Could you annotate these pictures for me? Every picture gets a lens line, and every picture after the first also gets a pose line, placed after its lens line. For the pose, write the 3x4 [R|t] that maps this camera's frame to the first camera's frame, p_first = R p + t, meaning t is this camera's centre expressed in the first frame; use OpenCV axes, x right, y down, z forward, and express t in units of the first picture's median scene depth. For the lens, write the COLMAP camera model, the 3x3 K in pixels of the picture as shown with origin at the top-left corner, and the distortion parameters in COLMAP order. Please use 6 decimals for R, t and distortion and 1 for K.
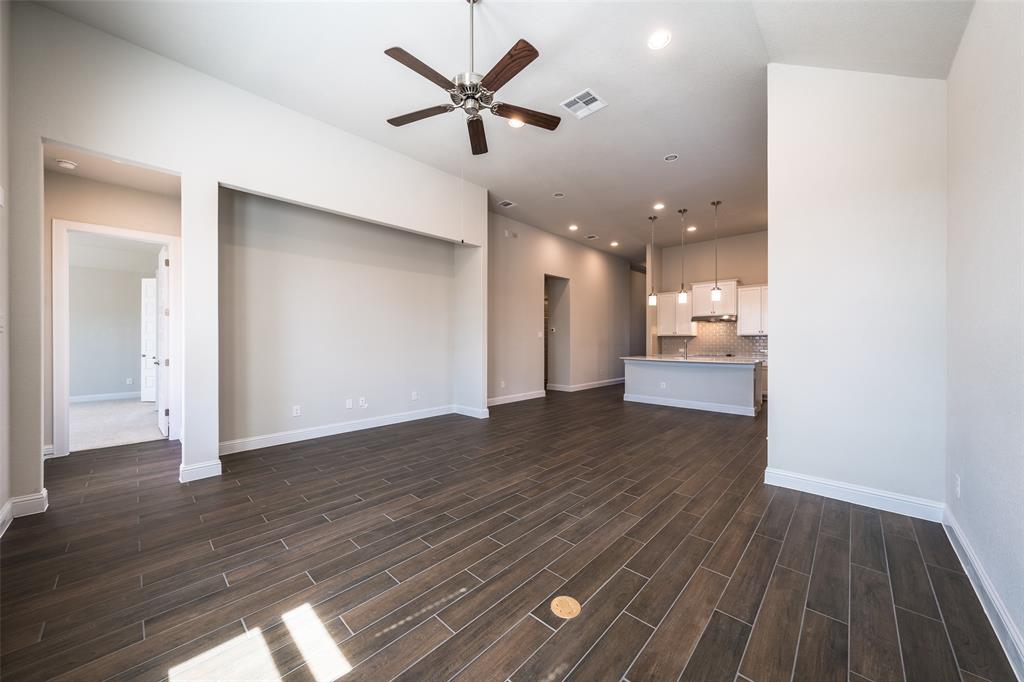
lens RADIAL K [[362.5, 0, 512.0], [0, 362.5, 341.0], [0, 0, 1]] dist [-0.000539, -0.000034]
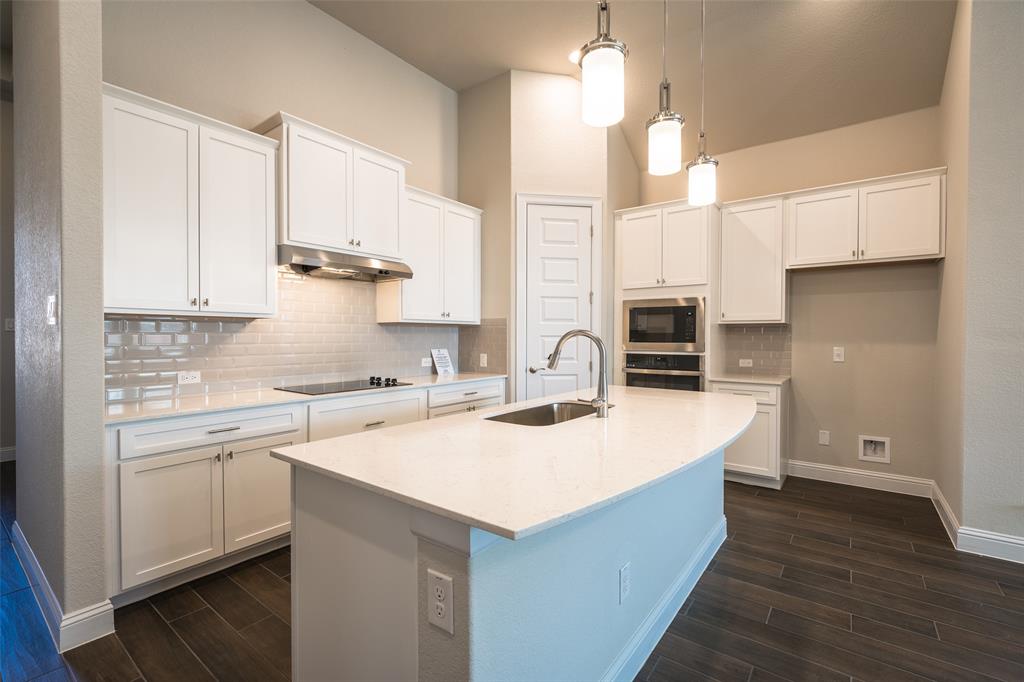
lens RADIAL K [[437.6, 0, 512.0], [0, 437.6, 341.0], [0, 0, 1]] dist [-0.000085, -0.000082]
pose [[-0.120253, -0.012559, 0.992664, 0.331559], [0.000272, 0.999920, 0.012684, -0.003151], [-0.992743, 0.001795, -0.120240, 1.769291]]
